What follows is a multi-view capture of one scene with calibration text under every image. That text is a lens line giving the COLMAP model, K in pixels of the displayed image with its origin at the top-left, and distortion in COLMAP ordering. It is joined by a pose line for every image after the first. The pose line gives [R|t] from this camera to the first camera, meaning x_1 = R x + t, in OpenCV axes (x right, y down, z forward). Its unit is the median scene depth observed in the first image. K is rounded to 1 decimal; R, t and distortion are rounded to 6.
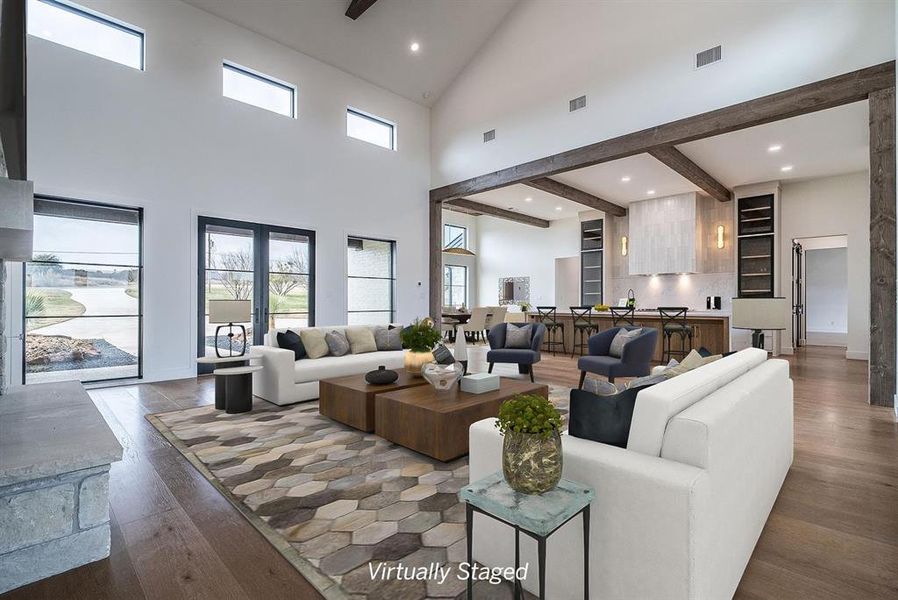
lens RADIAL K [[418.0, 0, 451.8], [0, 418.0, 301.9], [0, 0, 1]] dist [-0.004412, -0.001471]
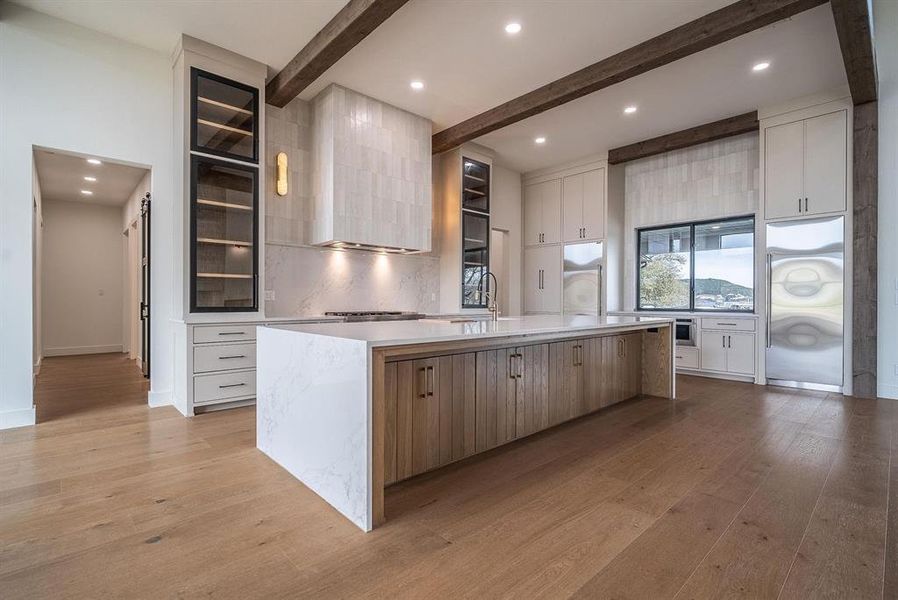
lens RADIAL K [[418.0, 0, 451.8], [0, 418.0, 301.9], [0, 0, 1]] dist [-0.004412, -0.001471]
pose [[0.036354, -0.006009, 0.999321, -0.034609], [-0.005635, 0.999965, 0.006218, 0.000055], [-0.999323, -0.005857, 0.036319, 0.890927]]
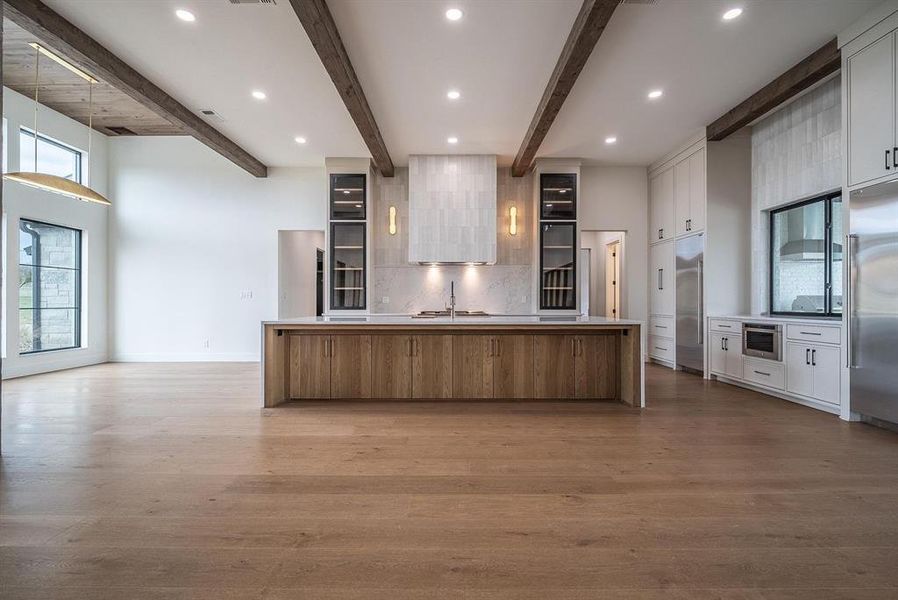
lens RADIAL K [[418.0, 0, 451.8], [0, 418.0, 301.9], [0, 0, 1]] dist [-0.004412, -0.001471]
pose [[0.708033, -0.000969, 0.706179, -0.005280], [-0.000169, 0.999999, 0.001541, -0.000513], [-0.706179, -0.001210, 0.708032, 0.492300]]
